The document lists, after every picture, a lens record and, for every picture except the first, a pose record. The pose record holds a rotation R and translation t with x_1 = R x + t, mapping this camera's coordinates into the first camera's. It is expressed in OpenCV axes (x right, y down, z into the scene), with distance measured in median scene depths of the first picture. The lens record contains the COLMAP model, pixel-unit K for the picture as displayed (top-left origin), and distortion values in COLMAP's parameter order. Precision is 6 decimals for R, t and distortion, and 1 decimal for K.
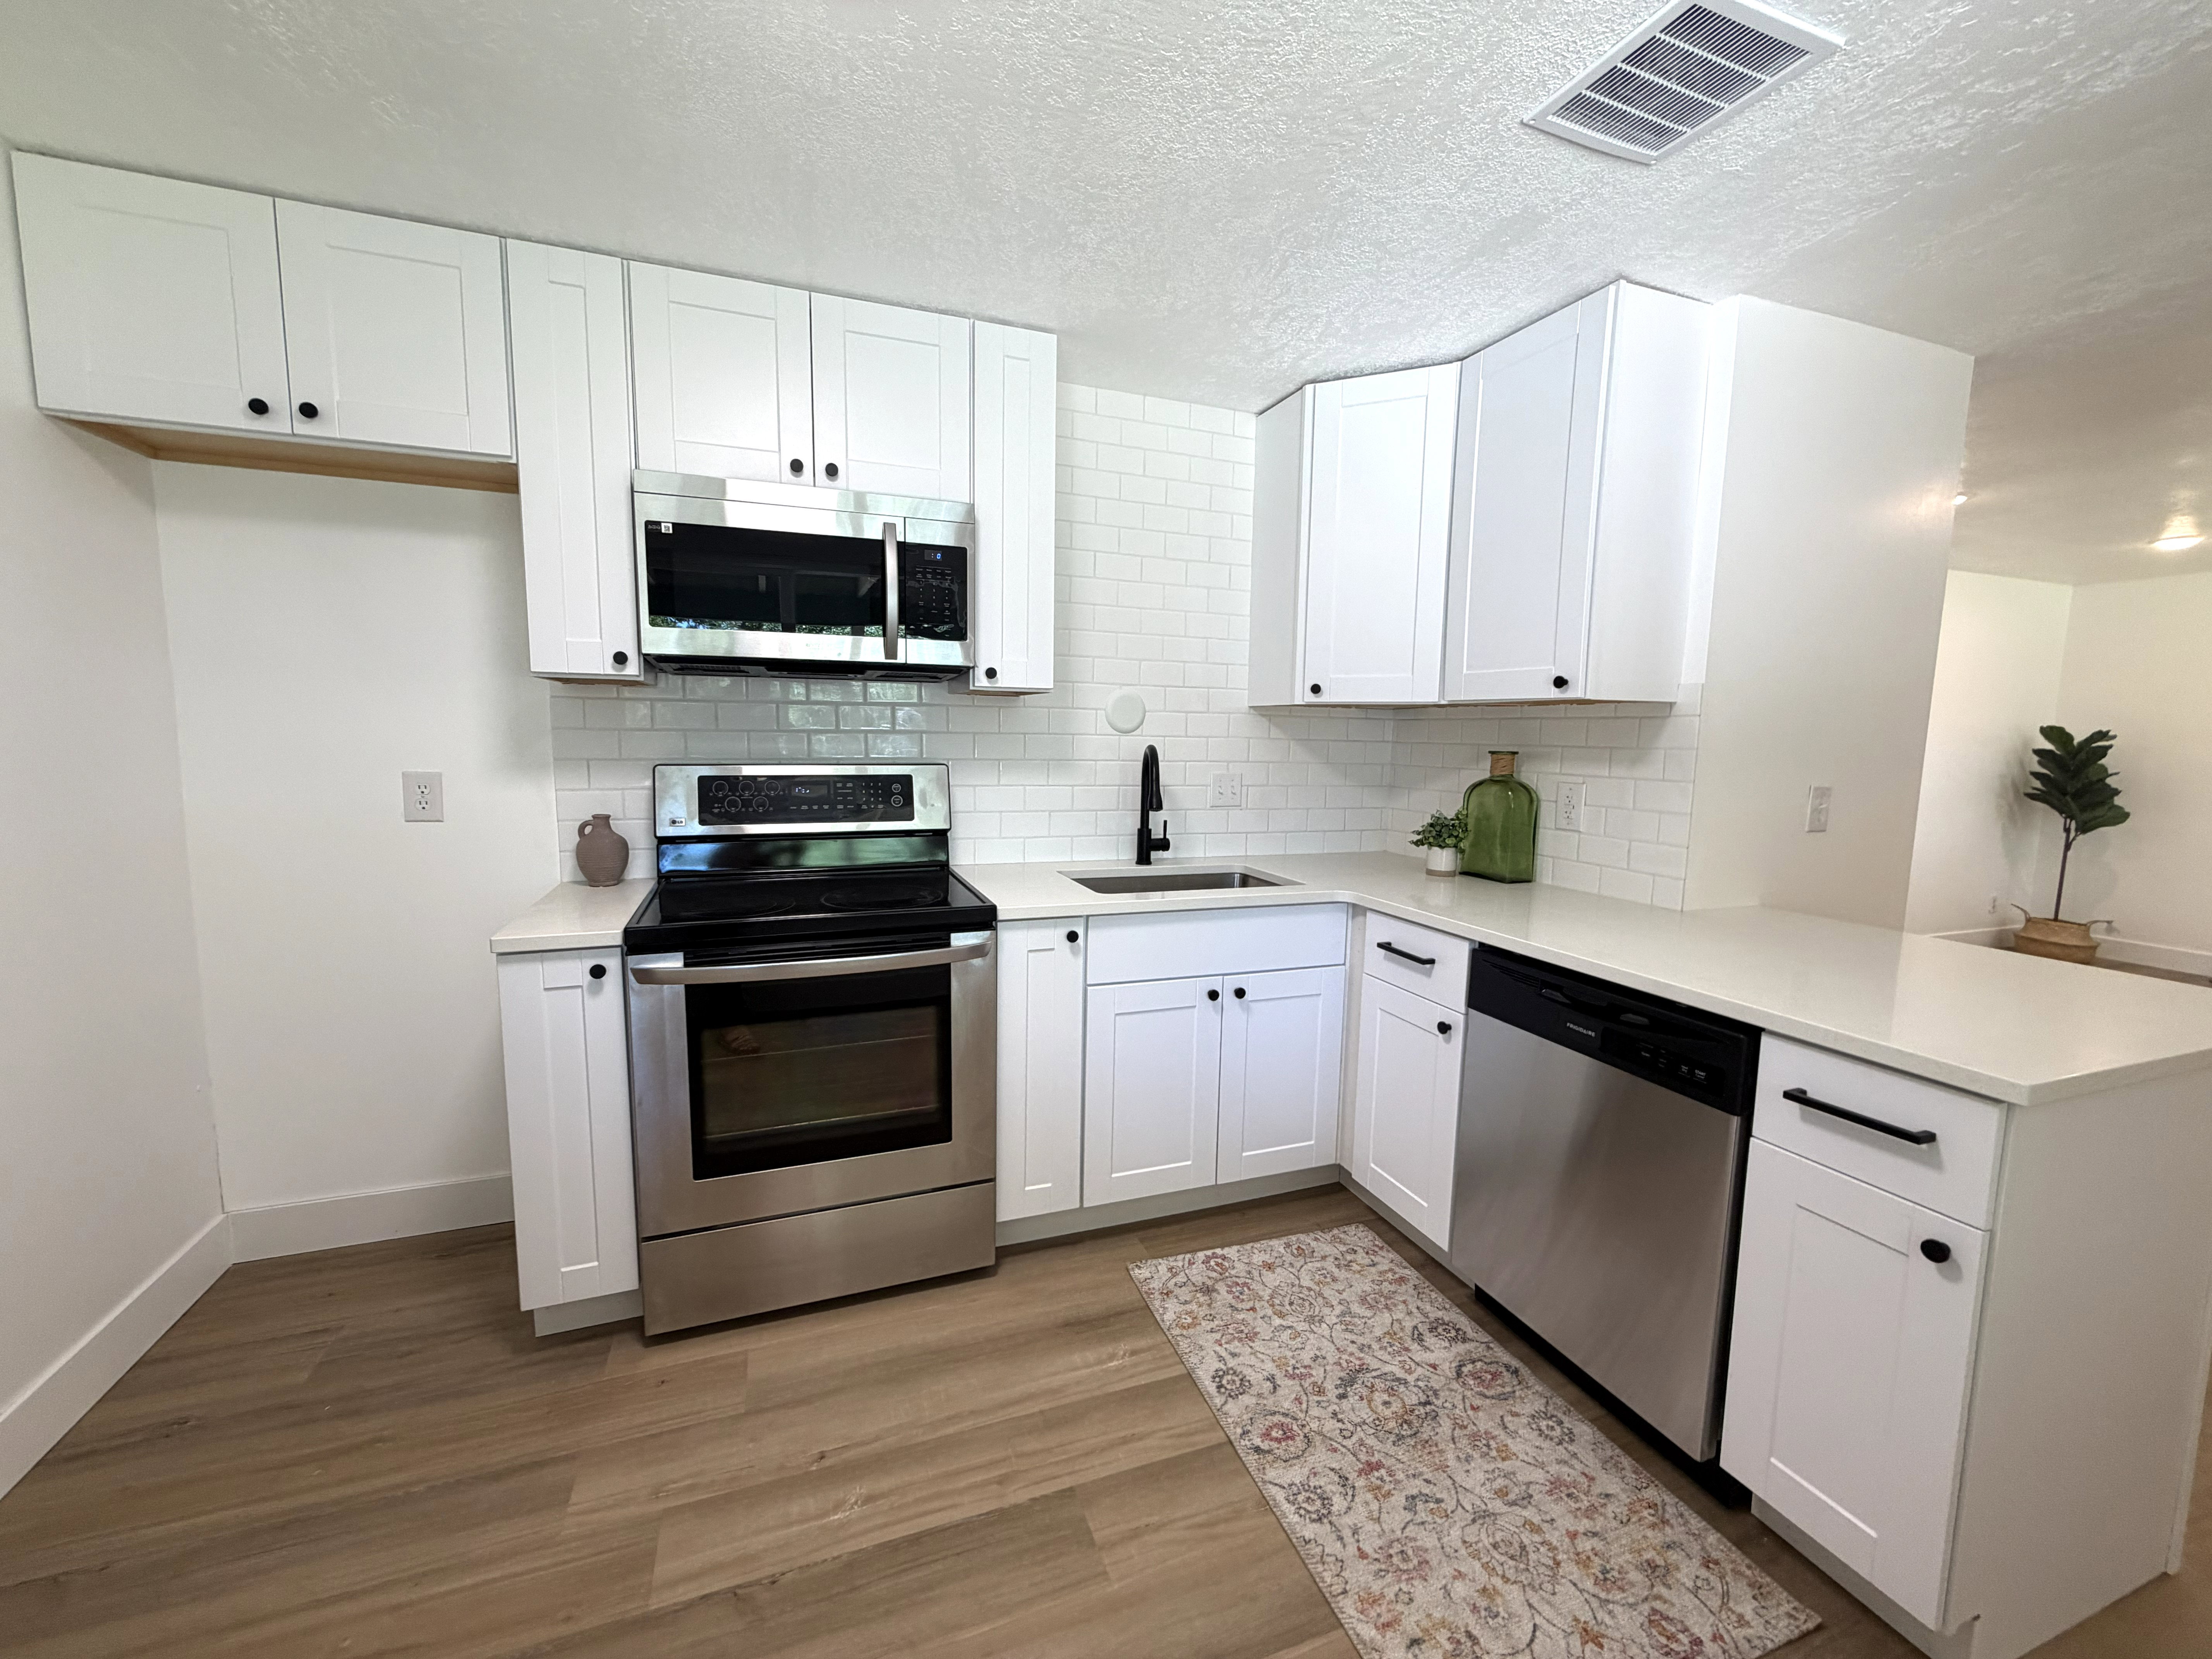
lens RADIAL K [[883.1, 0, 1100.7], [0, 883.1, 833.0], [0, 0, 1]] dist [0.001694, -0.000694]
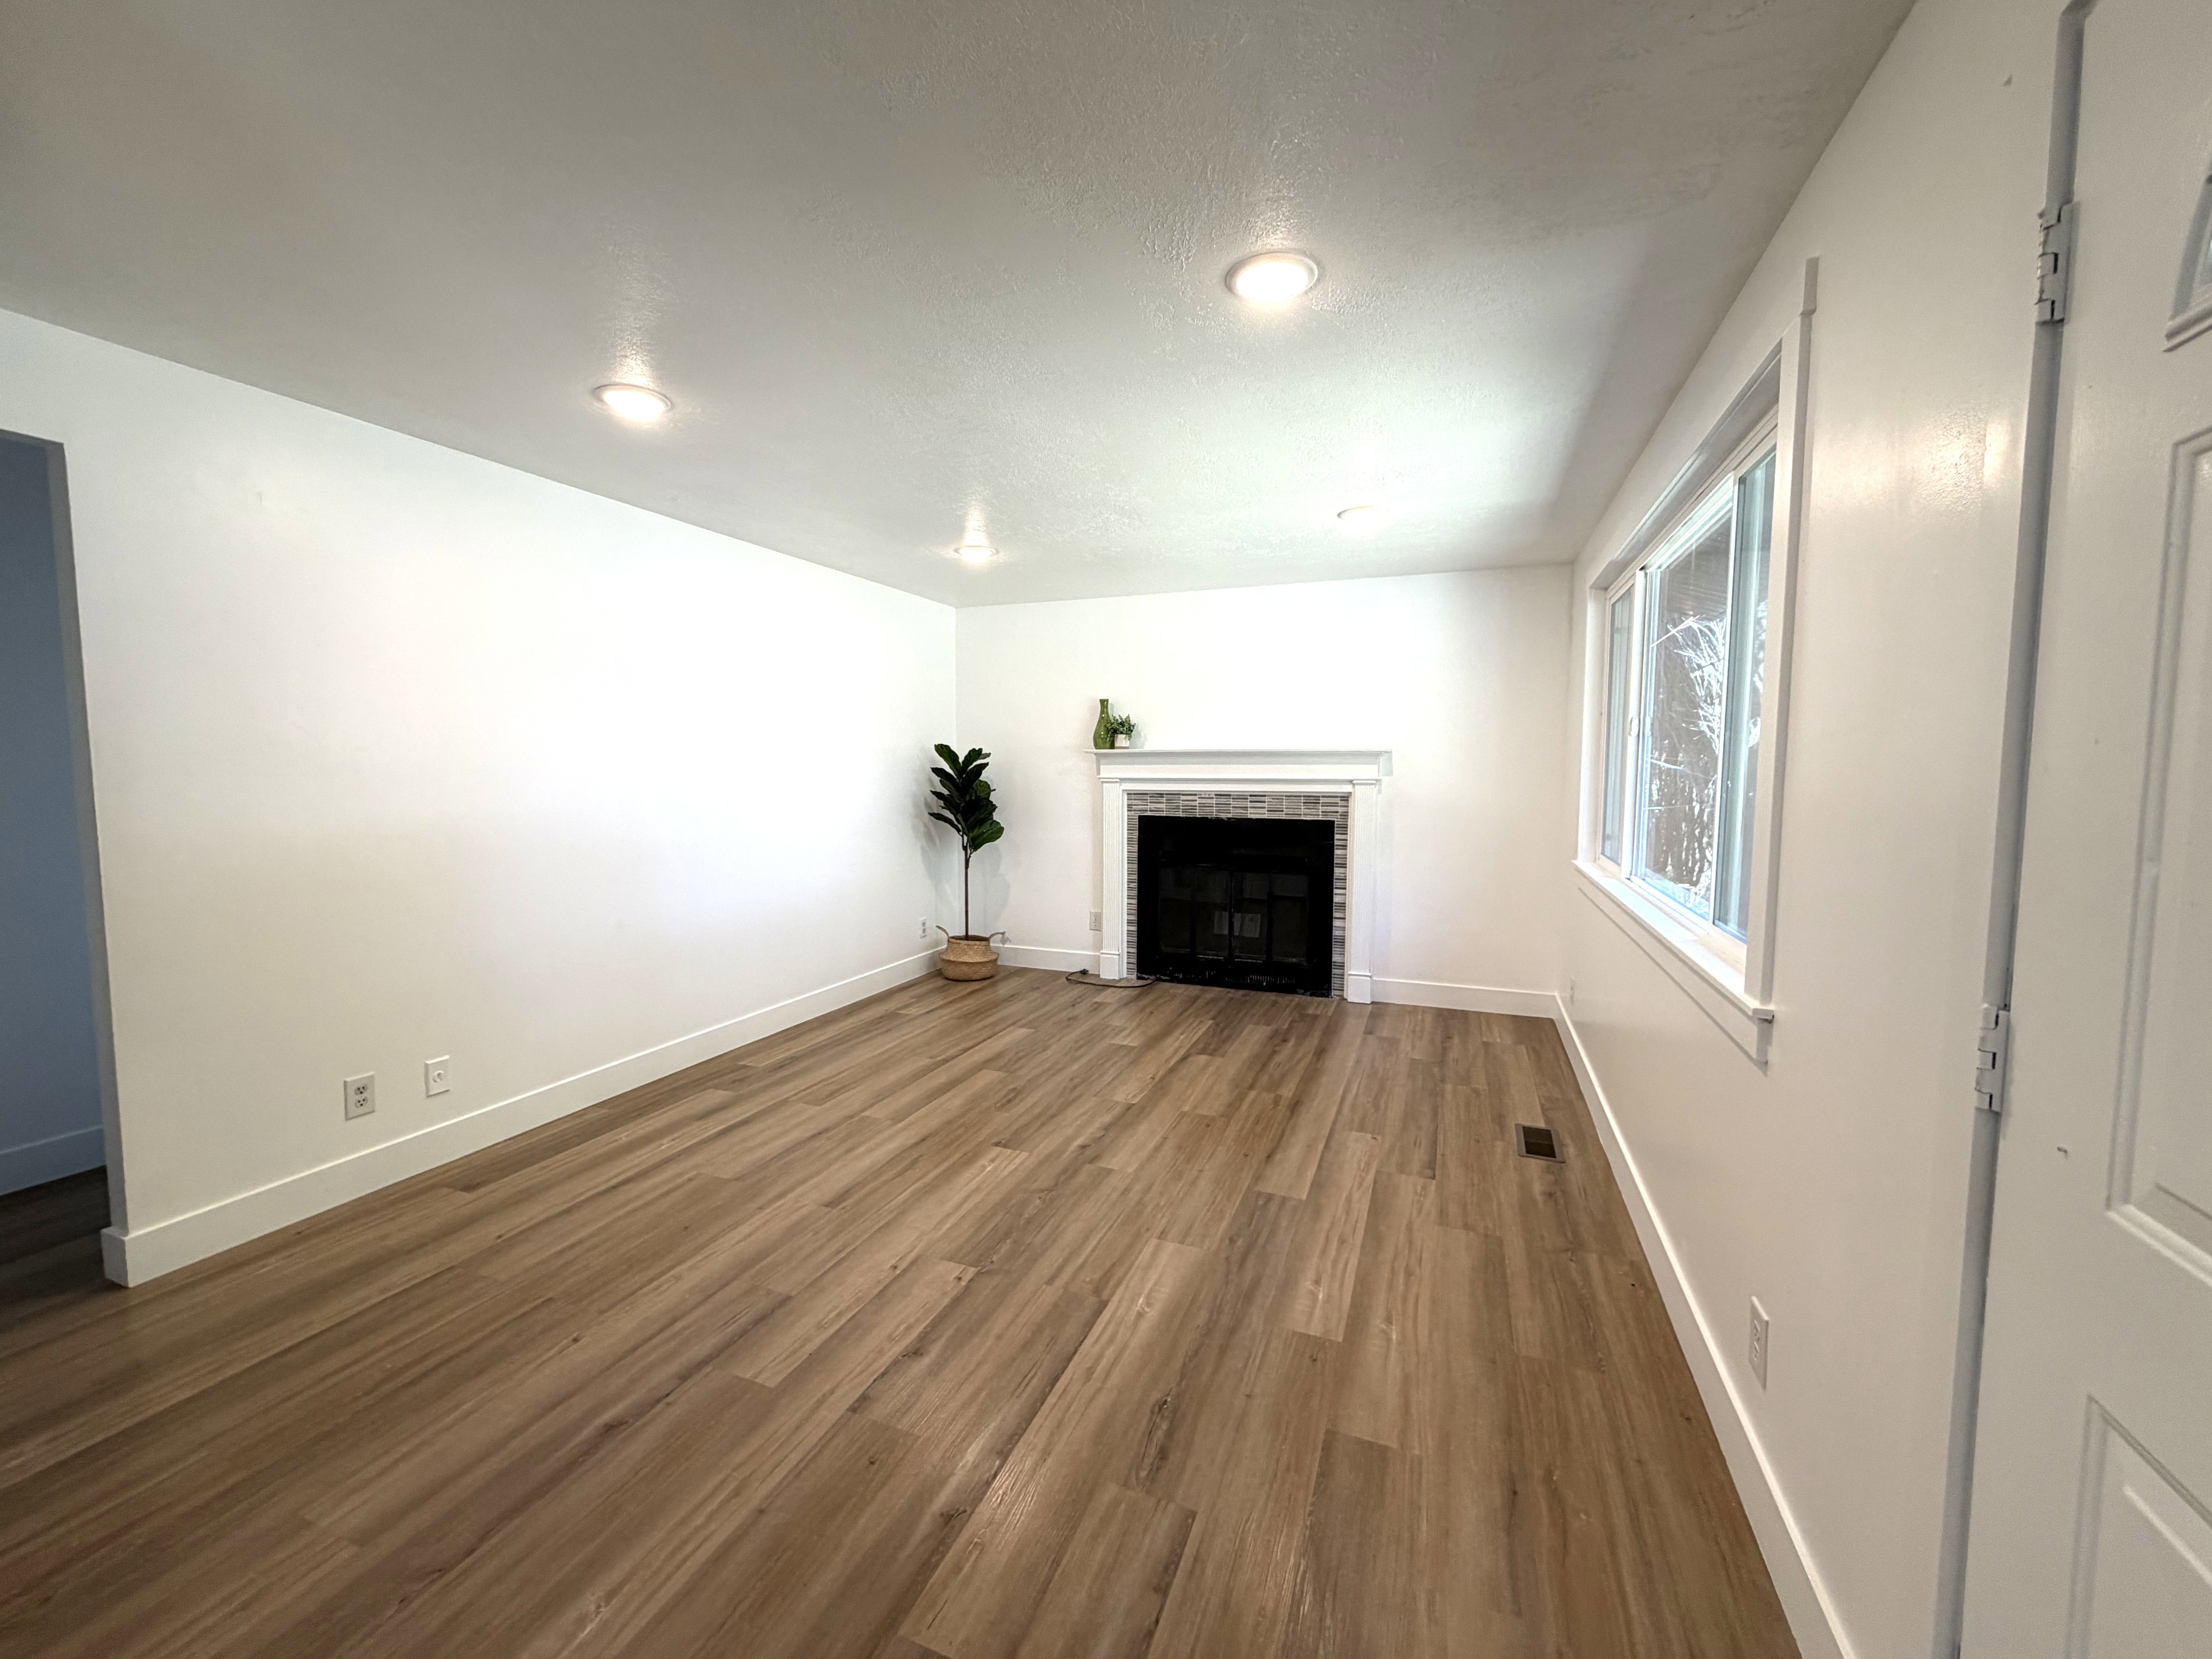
lens RADIAL K [[882.2, 0, 1098.2], [0, 882.2, 832.0], [0, 0, 1]] dist [0.001793, 0.000408]
pose [[0.671623, -0.071350, 0.737450, 1.176568], [0.092790, 0.995616, 0.011822, -0.048156], [-0.735060, 0.060488, 0.675298, 0.541249]]
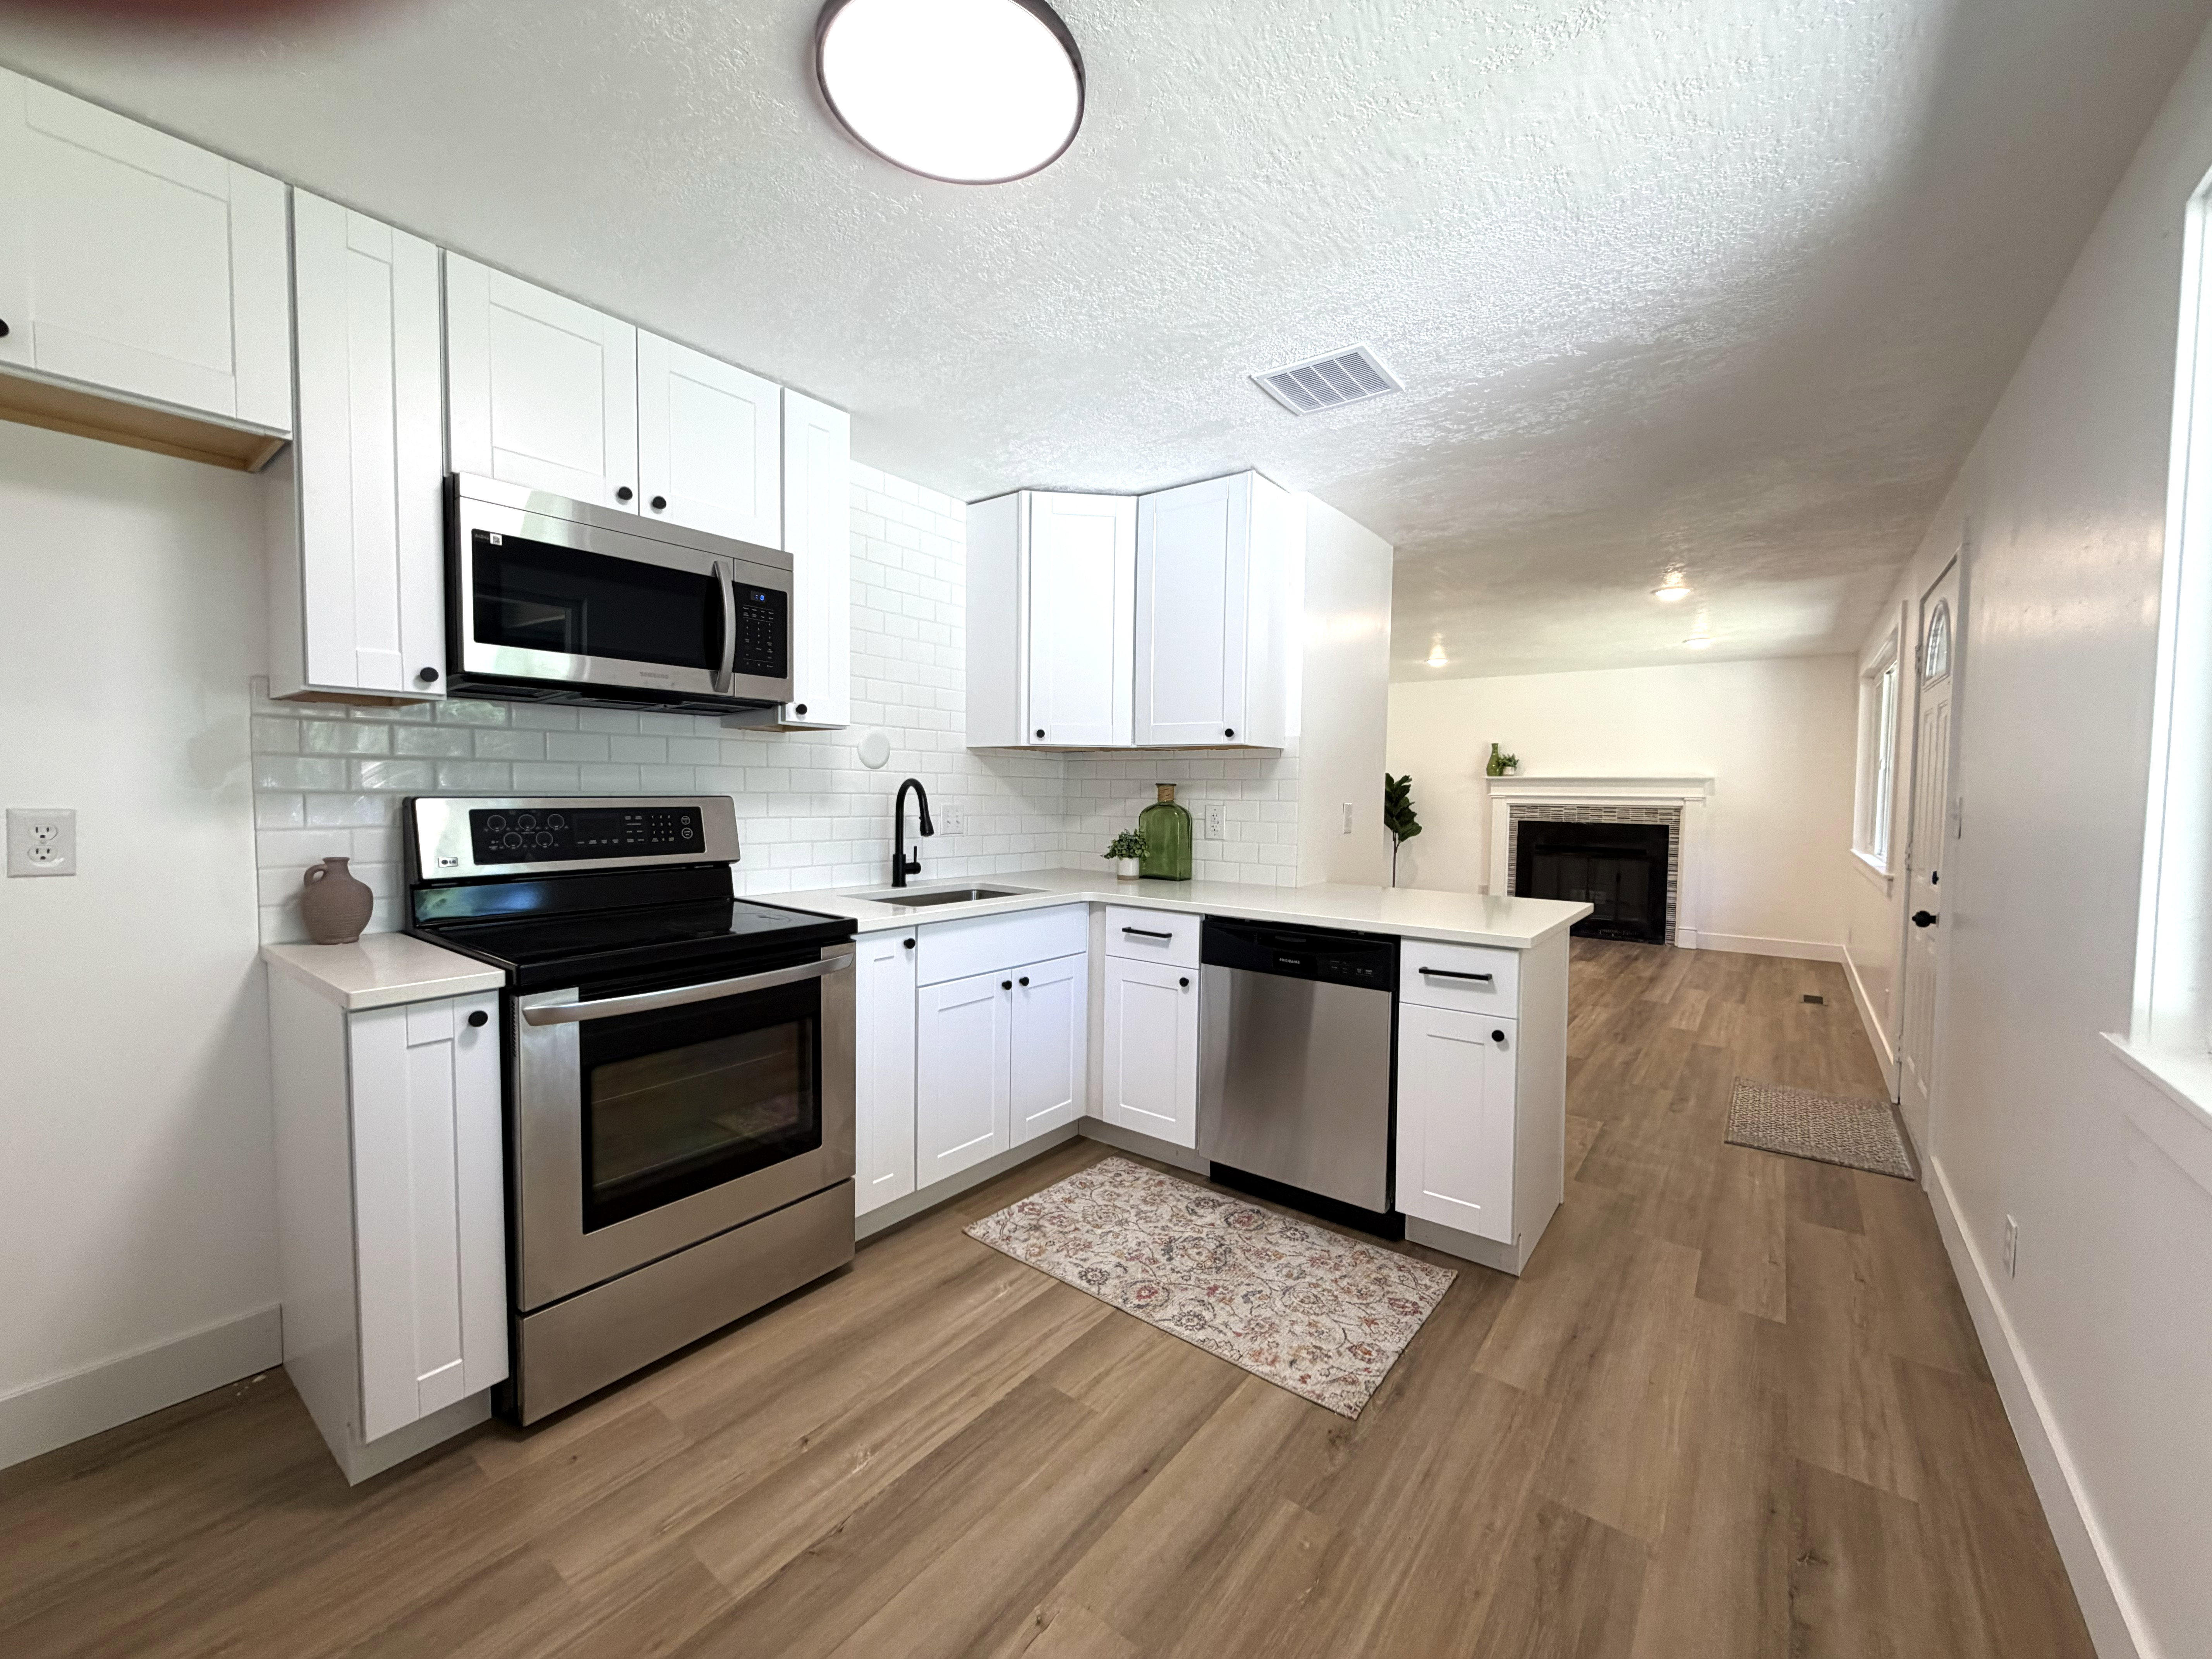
lens RADIAL K [[883.1, 0, 1100.2], [0, 883.1, 834.7], [0, 0, 1]] dist [0.001694, -0.000694]
pose [[0.845530, -0.032606, 0.532931, -0.440466], [0.062057, 0.997370, -0.037437, 0.037134], [-0.530309, 0.064727, 0.845330, -0.097458]]
